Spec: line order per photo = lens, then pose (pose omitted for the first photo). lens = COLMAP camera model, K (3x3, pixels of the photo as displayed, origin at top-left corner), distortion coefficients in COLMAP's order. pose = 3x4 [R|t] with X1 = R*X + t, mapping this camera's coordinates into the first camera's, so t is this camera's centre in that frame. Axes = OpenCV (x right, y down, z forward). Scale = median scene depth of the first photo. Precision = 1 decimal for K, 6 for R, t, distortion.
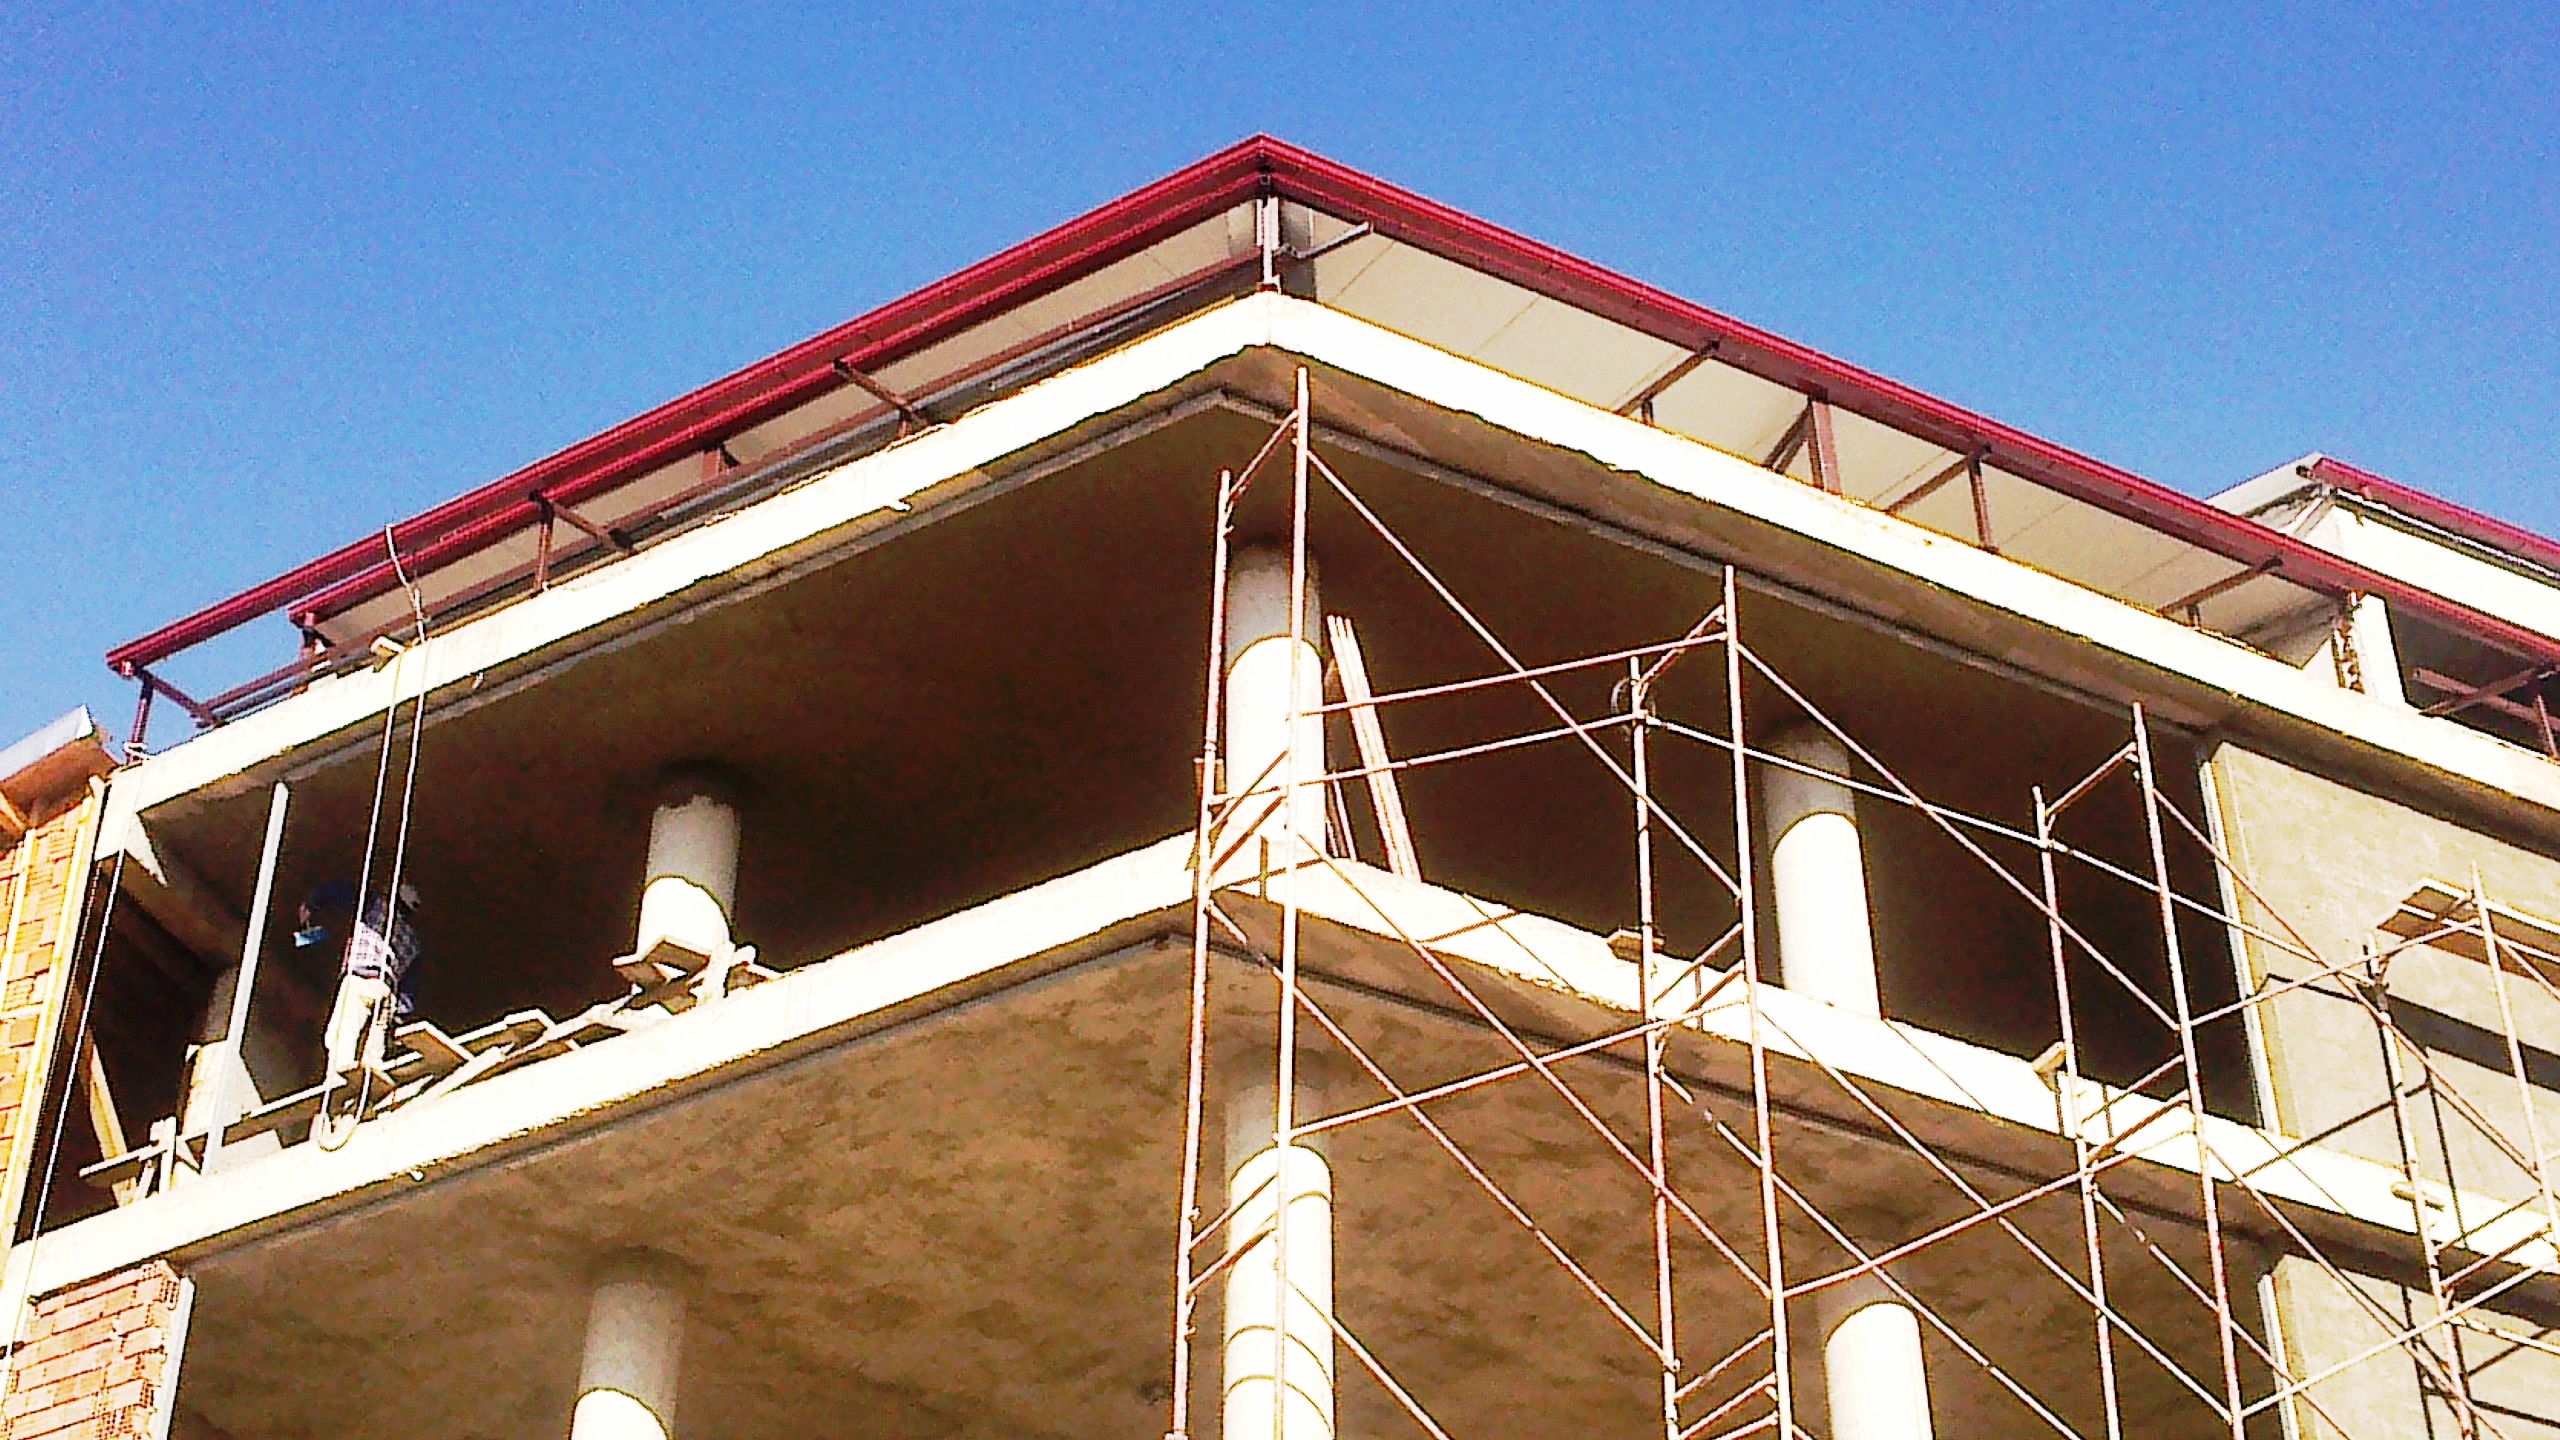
lens RADIAL K [[3345.3, 0, 1385.4], [0, 3345.3, 717.2], [0, 0, 1]] dist [0.028810, -0.095853]
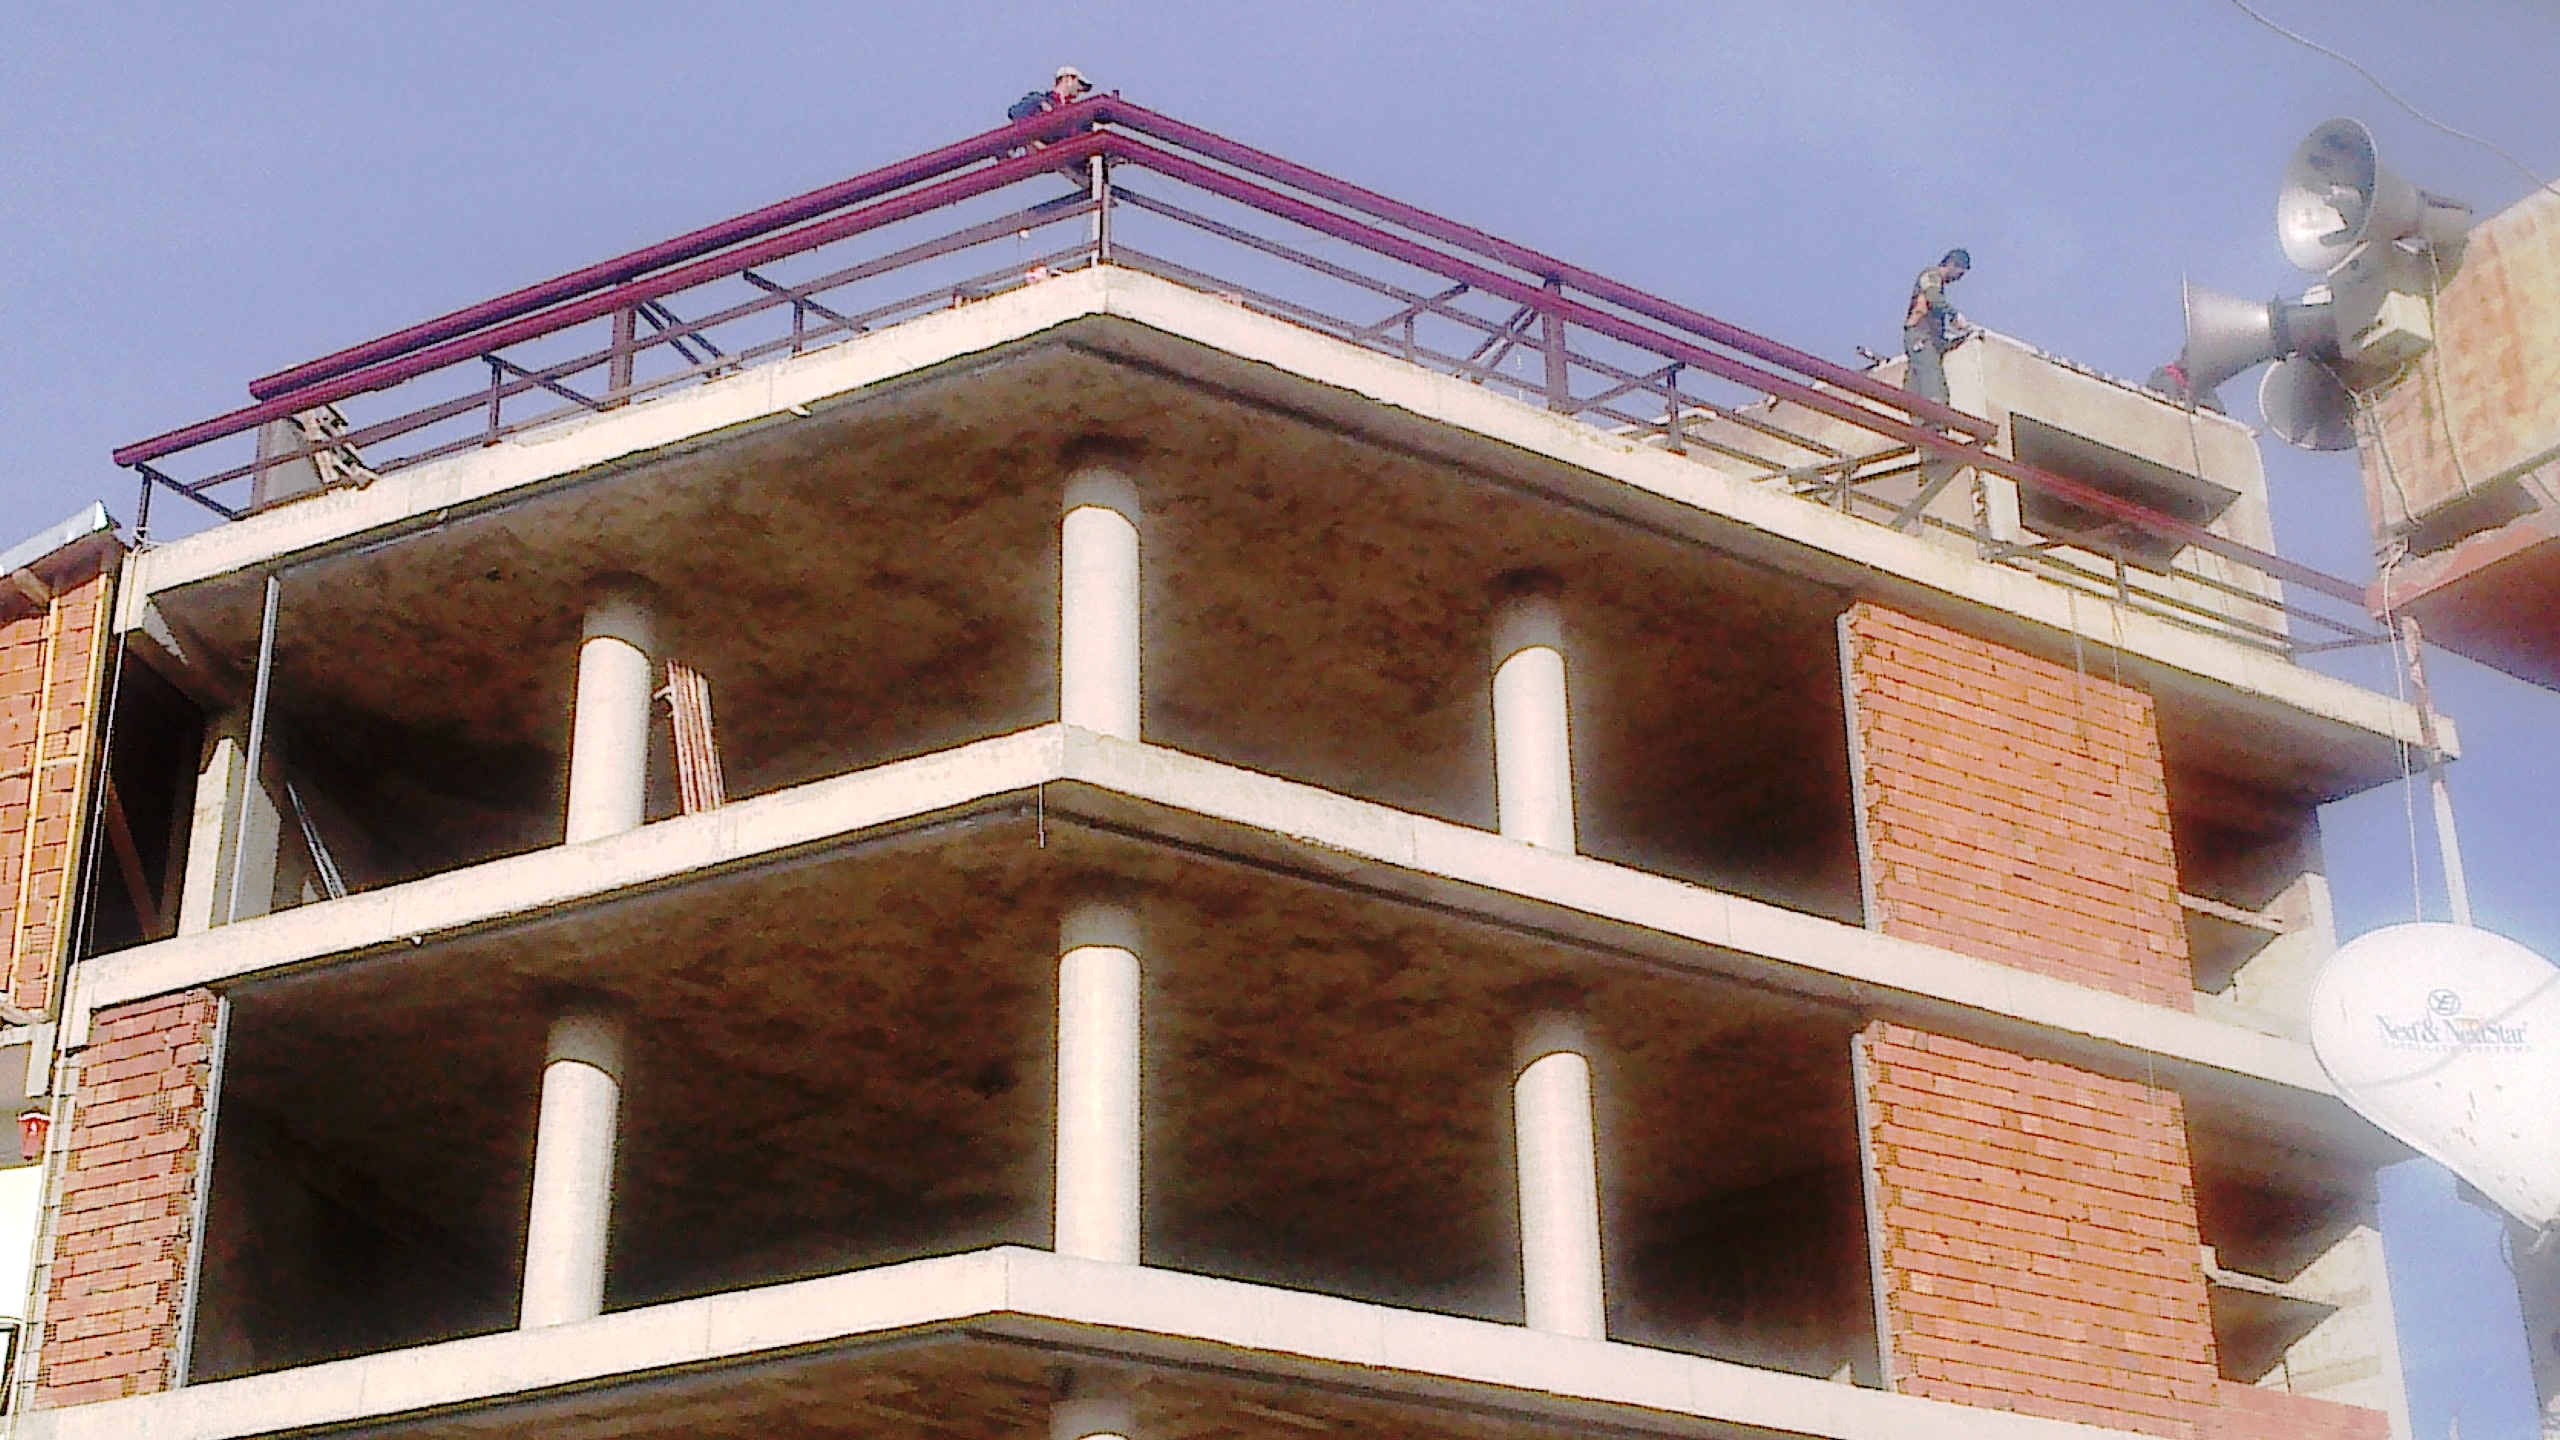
lens RADIAL K [[3345.3, 0, 1385.4], [0, 3345.3, 717.2], [0, 0, 1]] dist [0.028810, -0.095853]
pose [[0.997518, 0.028916, 0.064197, -0.006449], [-0.039398, 0.984907, 0.168542, -0.167844], [-0.058354, -0.170653, 0.983602, -0.244939]]
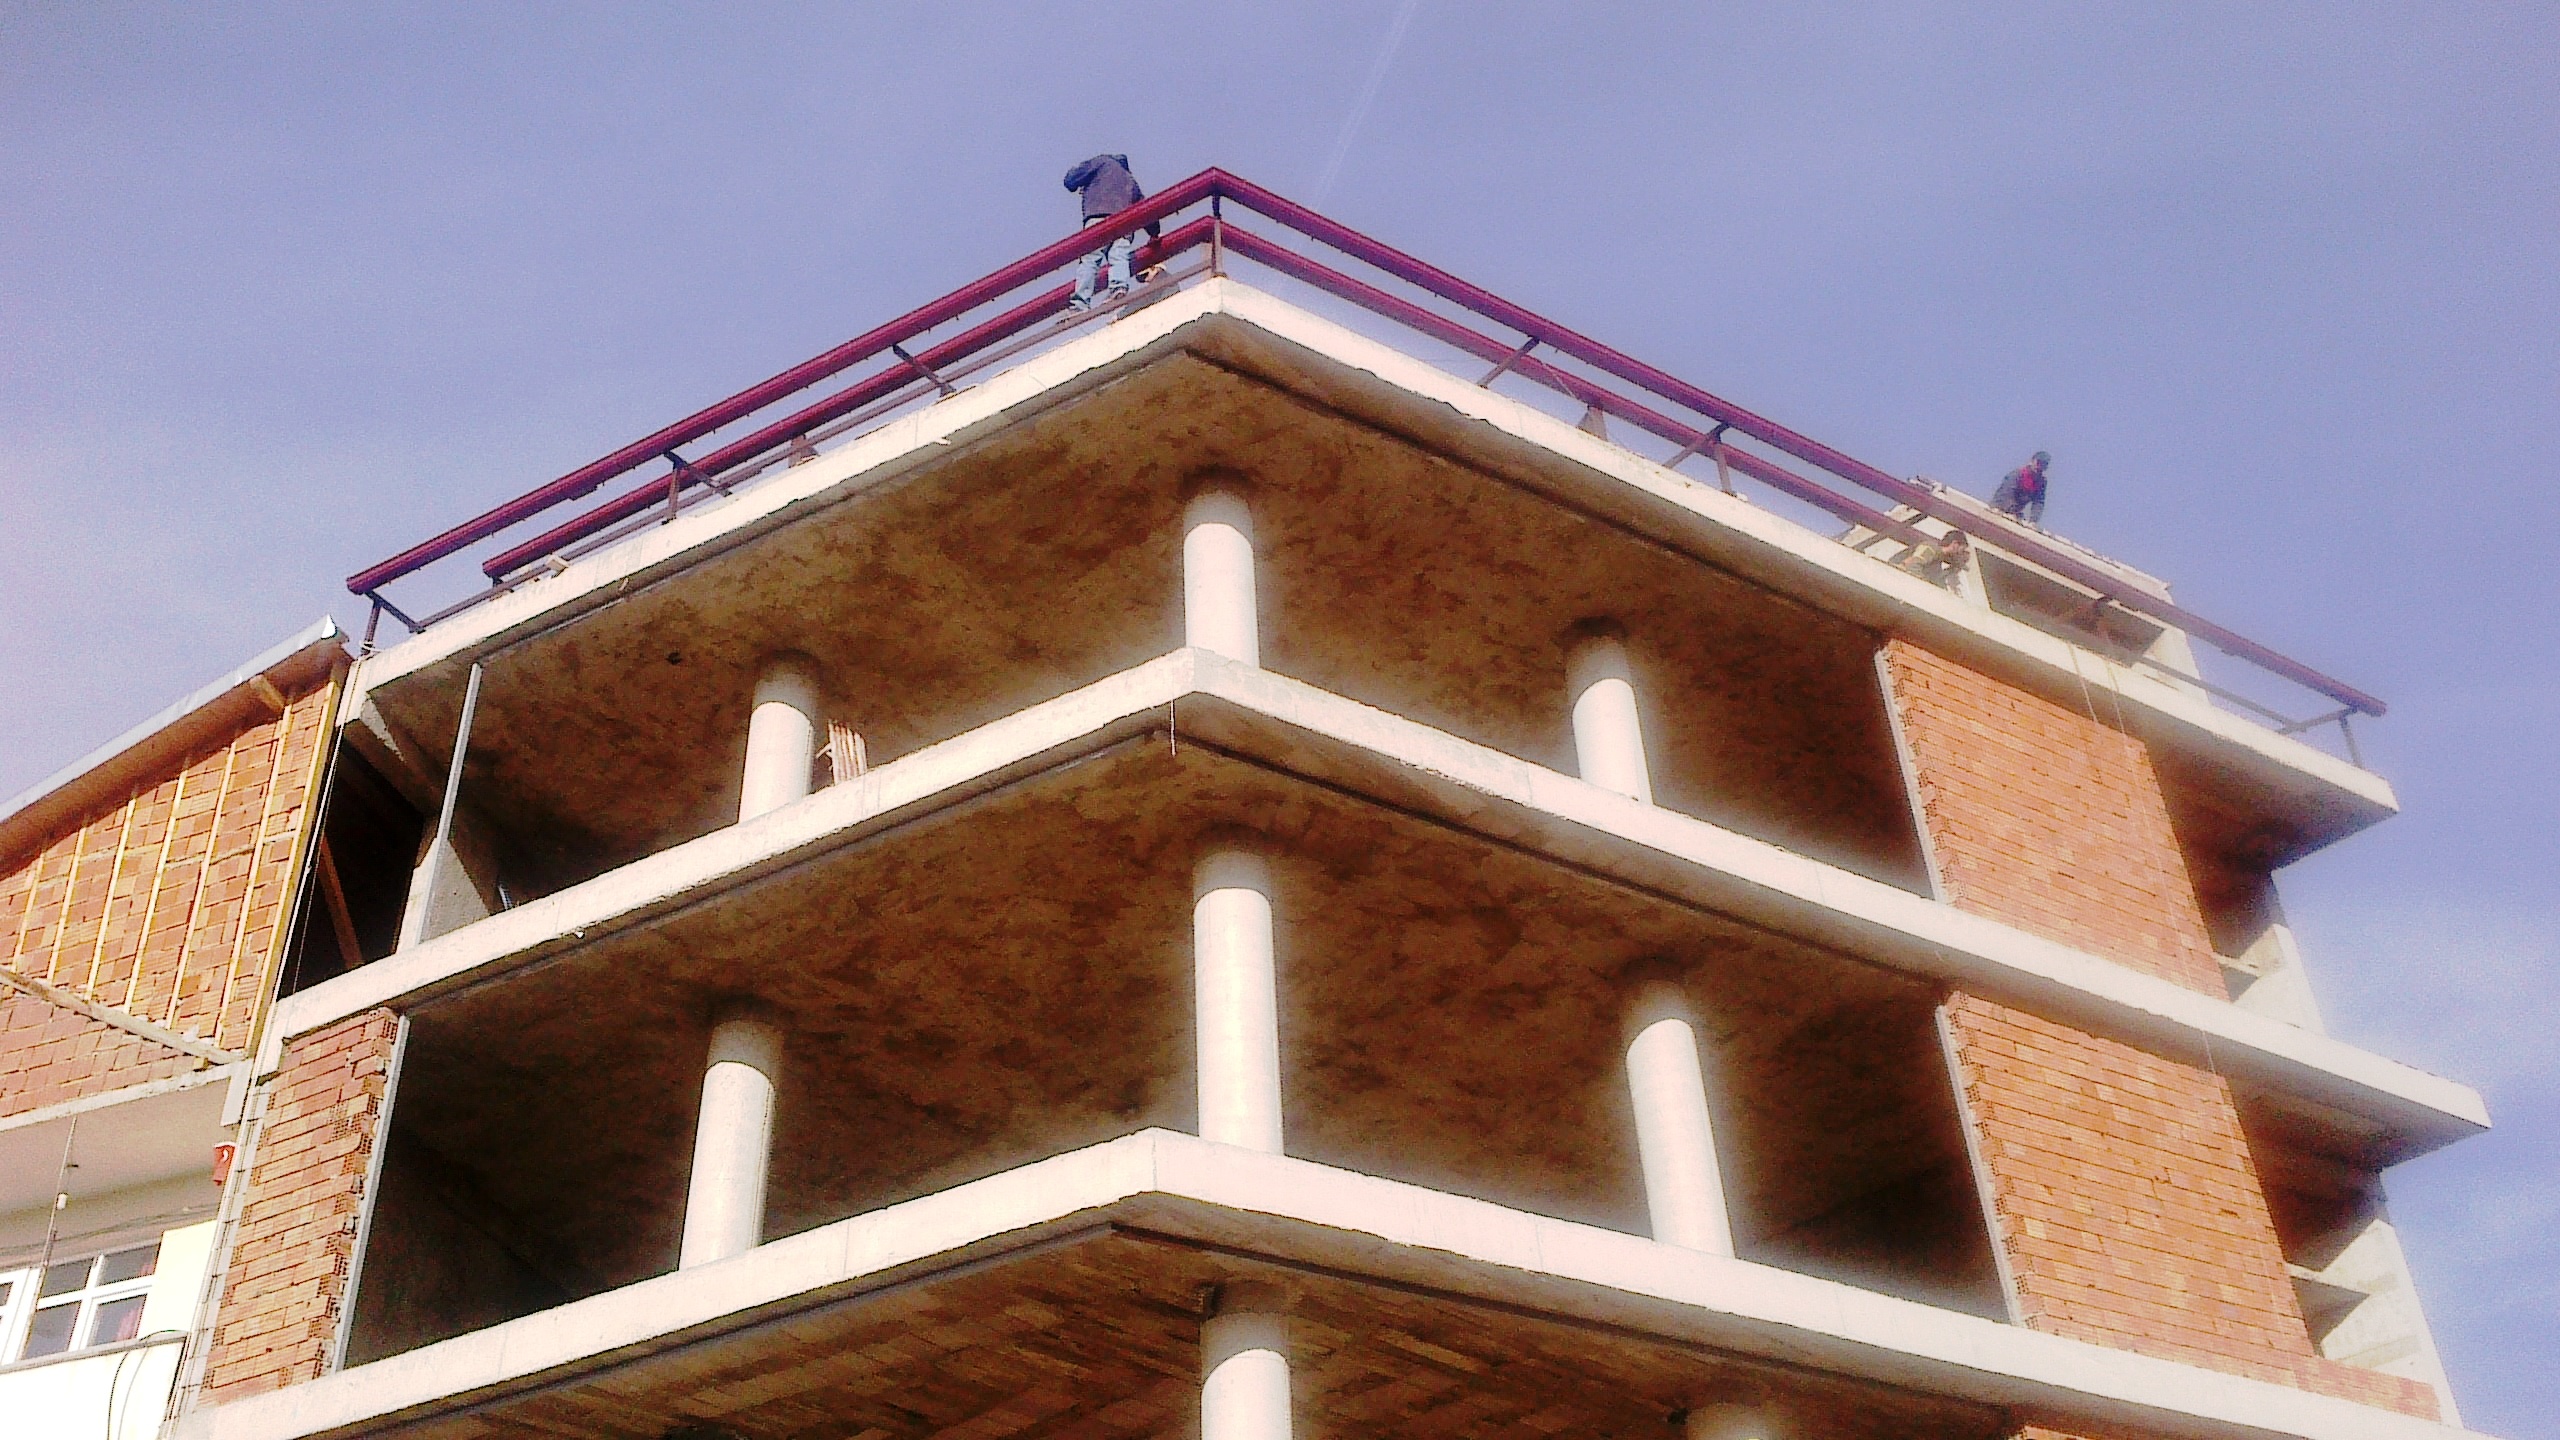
lens RADIAL K [[2232.4, 0, 1349.7], [0, 2232.4, 730.1], [0, 0, 1]] dist [0.037061, -0.136327]
pose [[0.998585, -0.001191, 0.053160, -0.029450], [0.002264, 0.999795, -0.020138, 0.070954], [-0.053125, 0.020230, 0.998383, 0.091687]]
